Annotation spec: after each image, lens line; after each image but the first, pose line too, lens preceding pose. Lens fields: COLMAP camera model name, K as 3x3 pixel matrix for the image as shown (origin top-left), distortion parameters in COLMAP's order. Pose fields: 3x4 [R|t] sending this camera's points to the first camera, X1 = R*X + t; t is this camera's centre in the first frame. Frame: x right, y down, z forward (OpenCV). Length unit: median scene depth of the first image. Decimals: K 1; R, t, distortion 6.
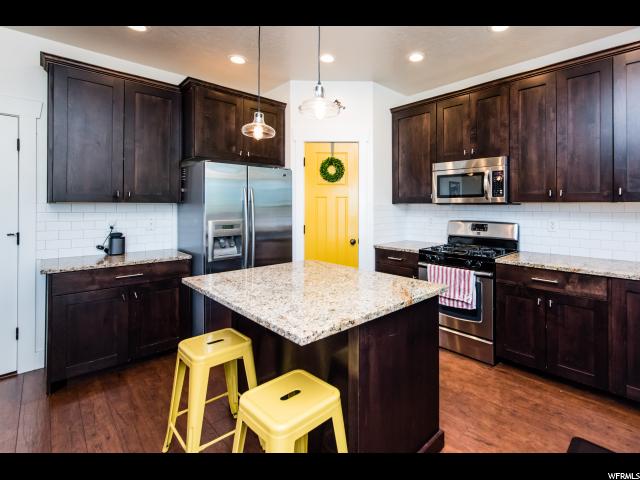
lens RADIAL K [[321.0, 0, 366.6], [0, 321.0, 204.8], [0, 0, 1]] dist [0.018543, -0.000234]
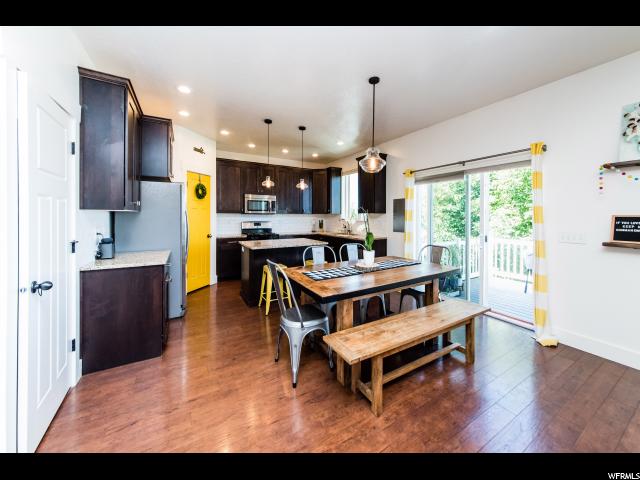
lens RADIAL K [[244.5, 0, 325.5], [0, 244.5, 220.3], [0, 0, 1]] dist [0.019743, 0.000269]
pose [[0.253200, -0.015596, 0.967288, -1.296017], [-0.008925, 0.999790, 0.018456, 0.007046], [-0.967373, -0.013306, 0.253008, 0.100491]]
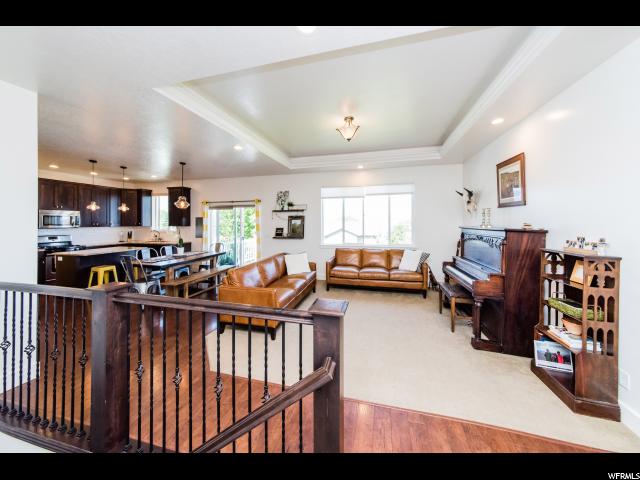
lens RADIAL K [[221.4, 0, 322.8], [0, 221.4, 219.5], [0, 0, 1]] dist [-0.007745, 0.000052]
pose [[-0.498698, 0.014001, 0.866663, -2.213741], [0.000664, 0.999875, -0.015770, -0.039514], [-0.866775, -0.007289, -0.498645, 0.080518]]
